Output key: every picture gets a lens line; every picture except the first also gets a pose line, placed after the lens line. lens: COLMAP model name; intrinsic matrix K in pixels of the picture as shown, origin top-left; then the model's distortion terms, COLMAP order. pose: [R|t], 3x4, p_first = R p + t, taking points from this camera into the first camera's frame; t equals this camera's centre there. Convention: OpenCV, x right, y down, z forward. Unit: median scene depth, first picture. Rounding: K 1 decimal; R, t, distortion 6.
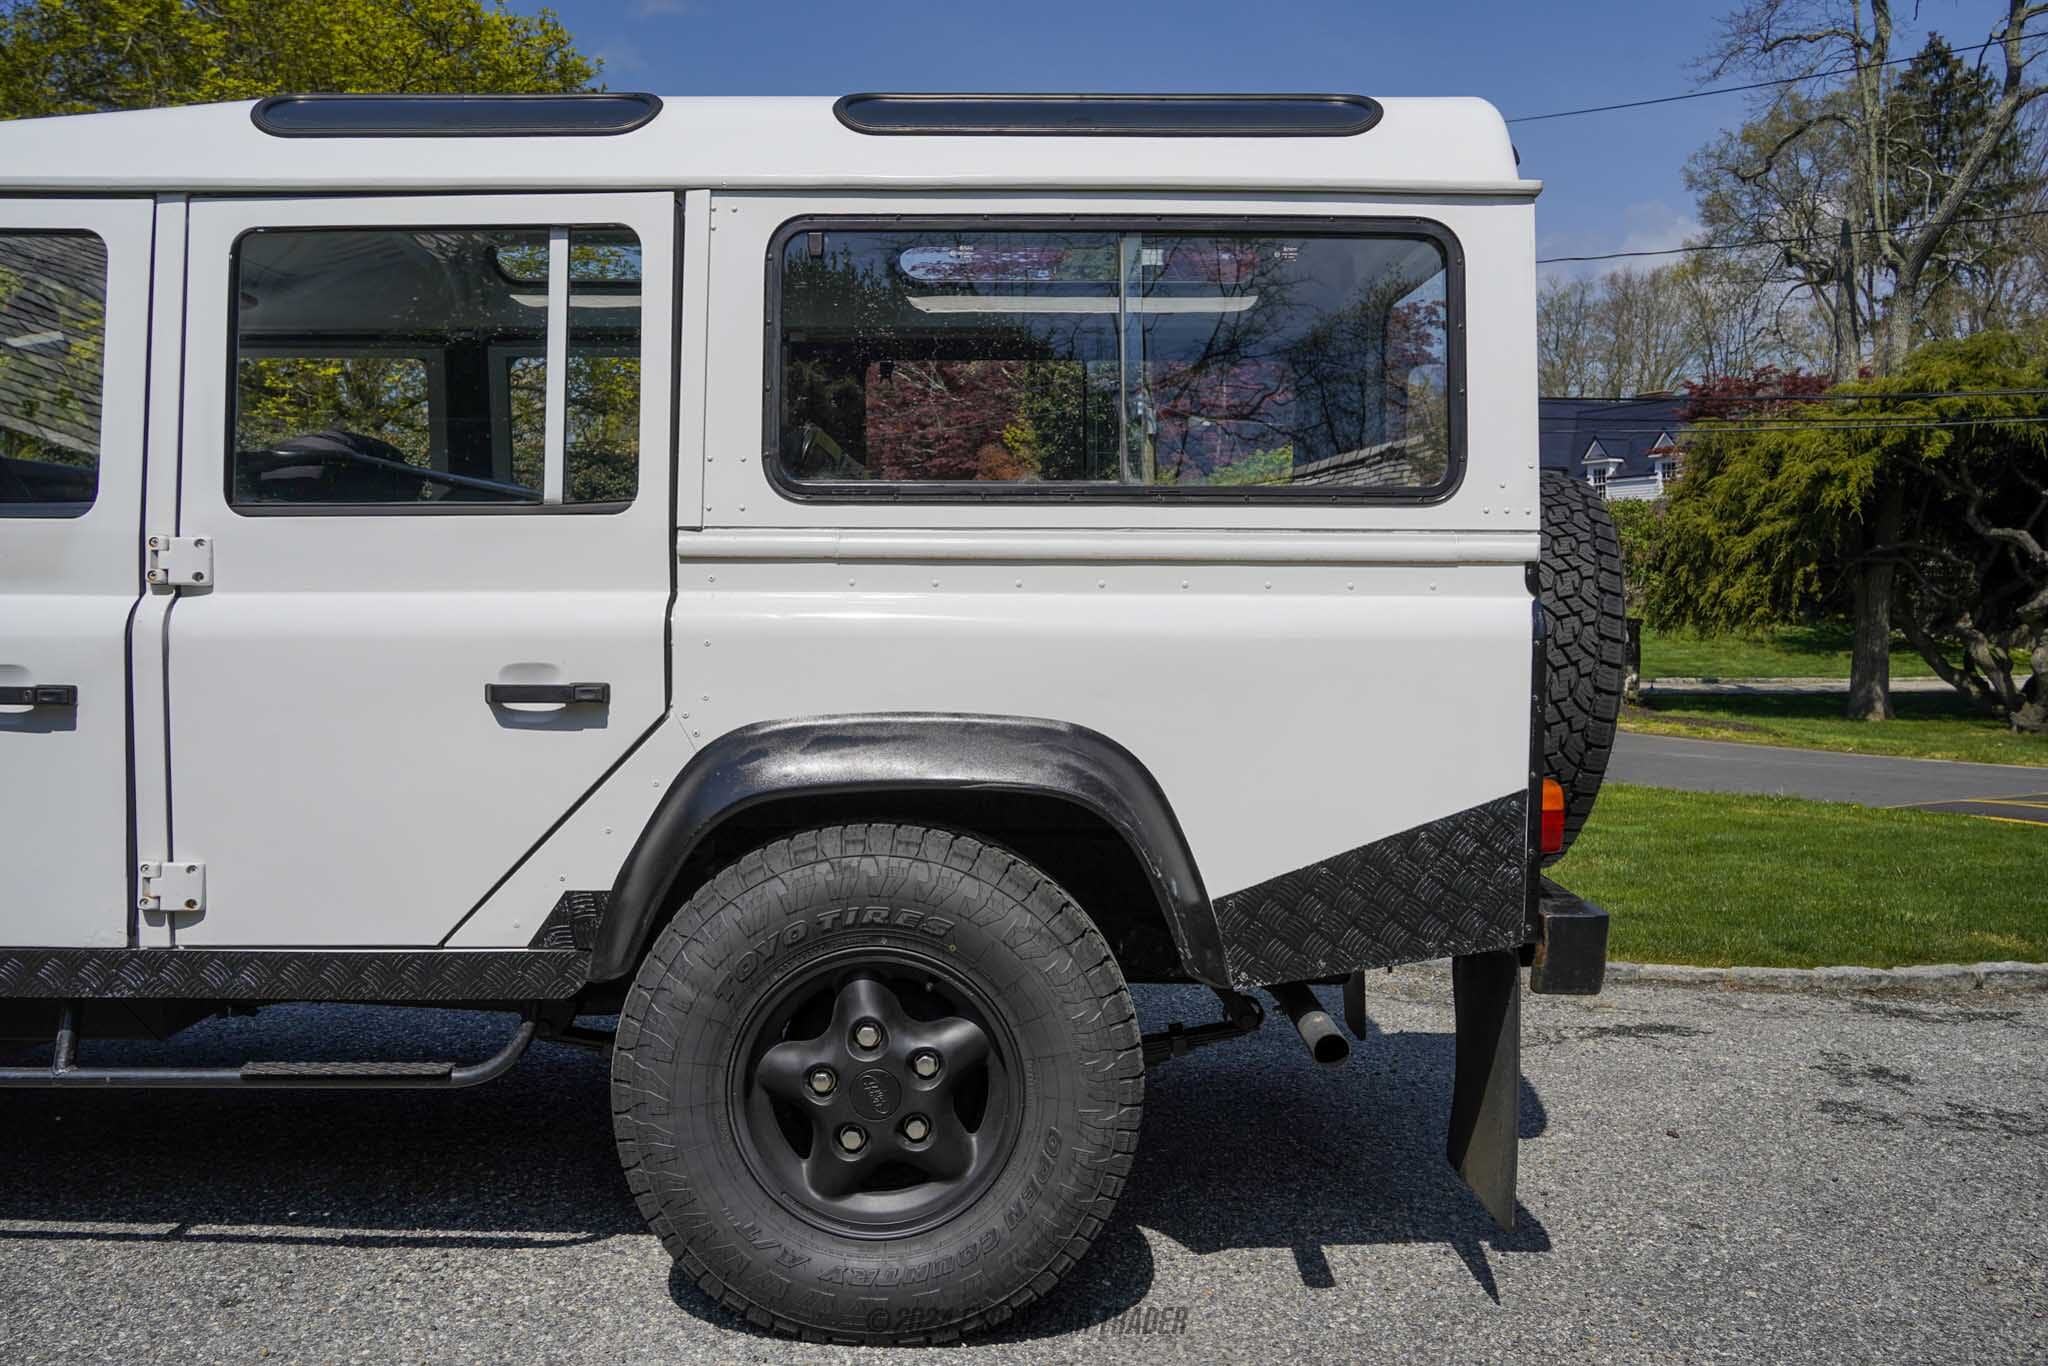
lens RADIAL K [[1655.1, 0, 1024.0], [0, 1655.1, 683.0], [0, 0, 1]] dist [-0.059890, 0.057893]
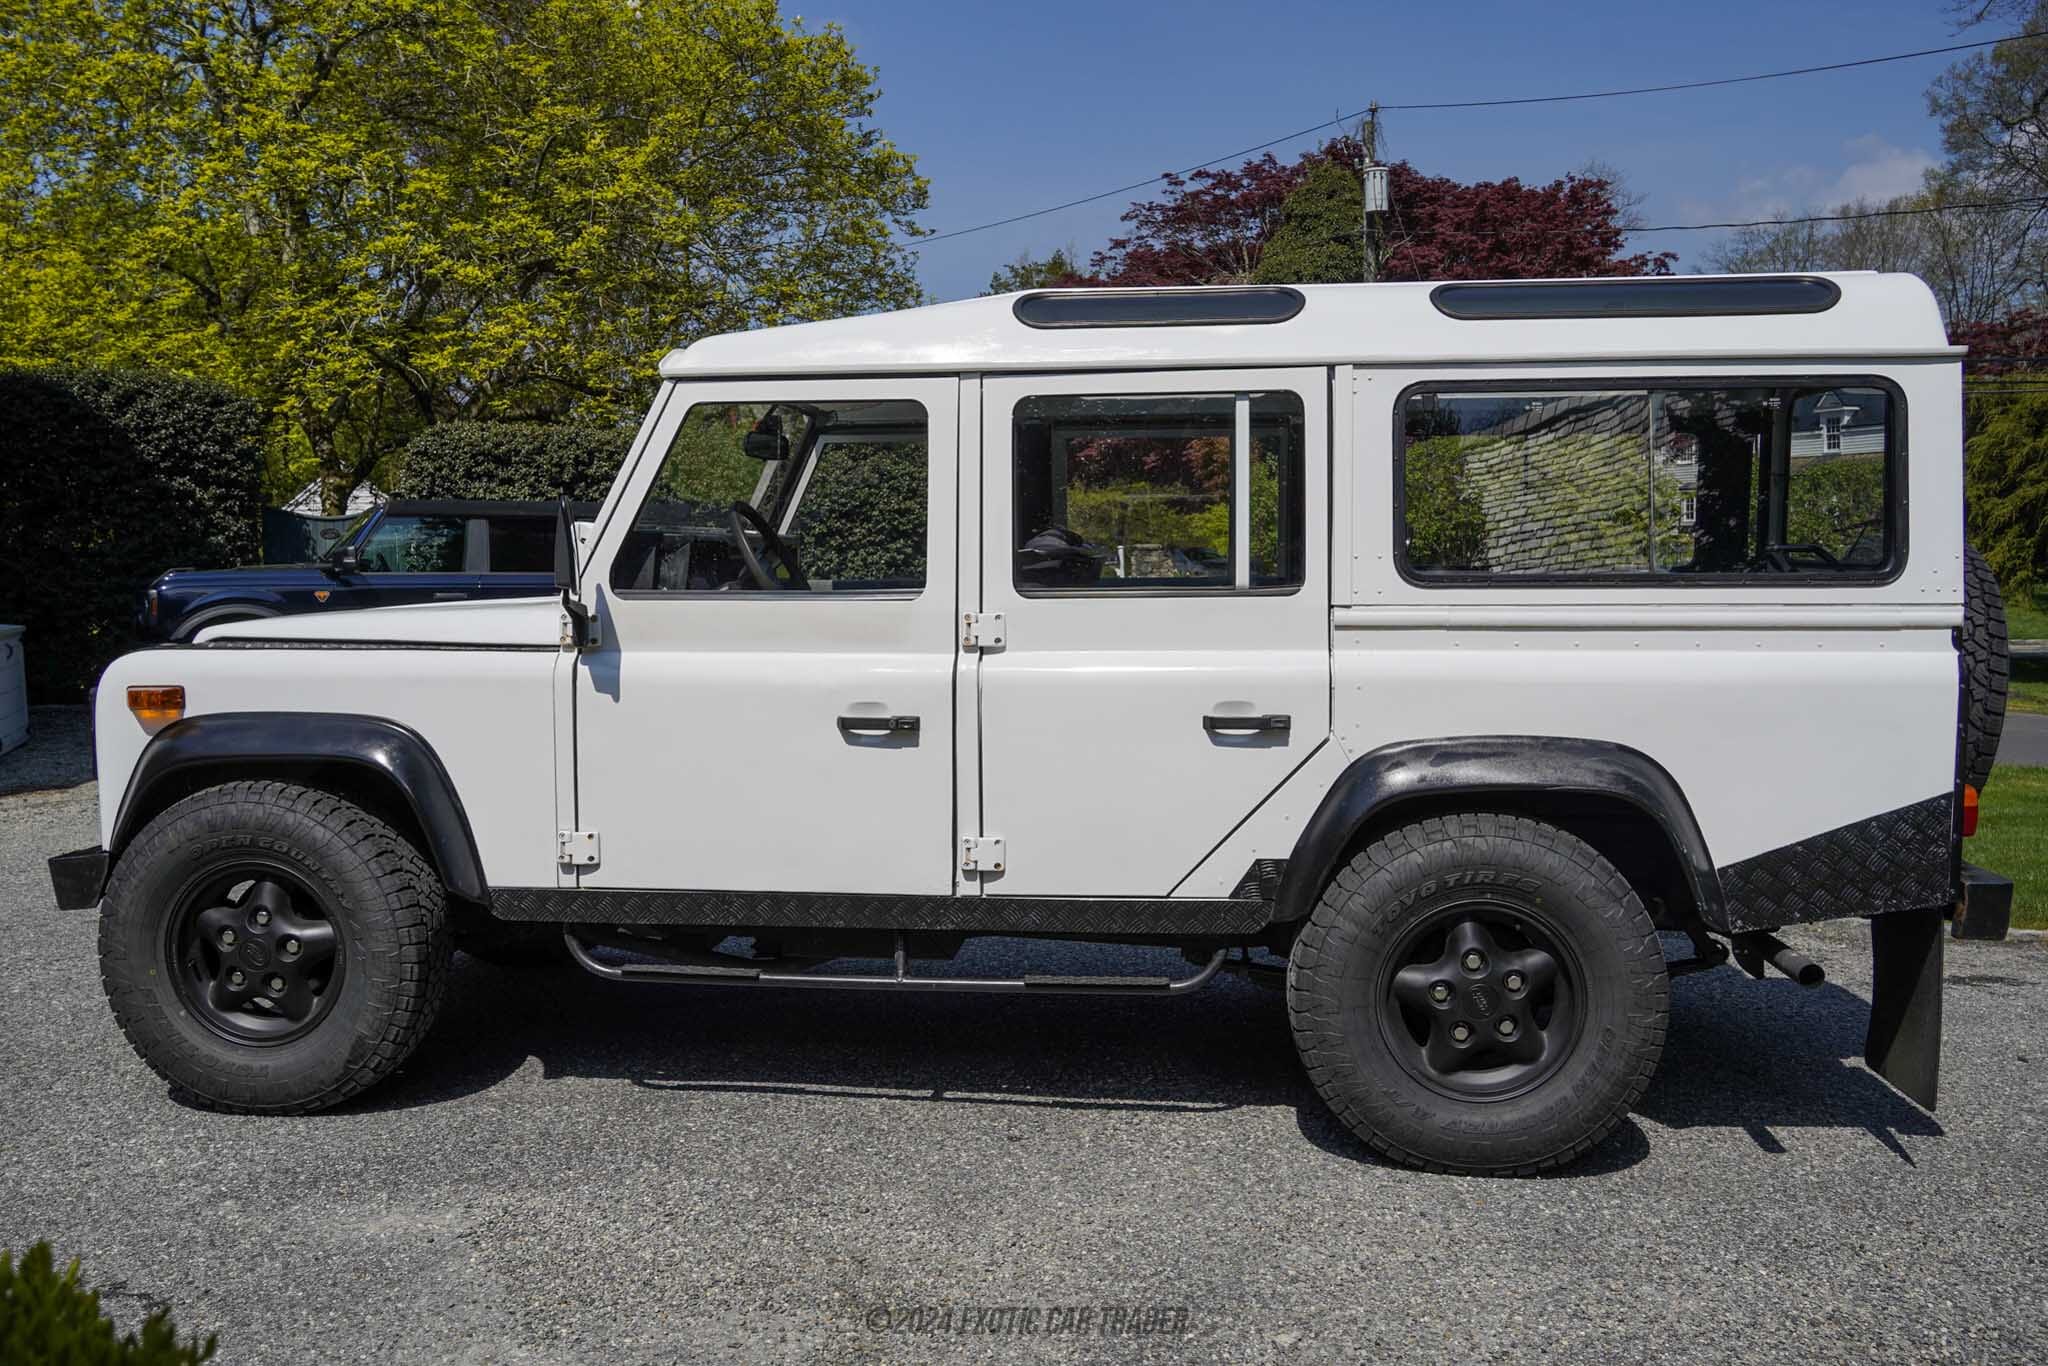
lens RADIAL K [[1661.5, 0, 1025.8], [0, 1661.5, 689.0], [0, 0, 1]] dist [-0.049828, 0.040349]
pose [[0.993369, -0.000748, -0.114970, -0.309254], [0.004065, 0.999582, 0.028624, -0.064173], [0.114900, -0.028901, 0.992956, -0.456789]]
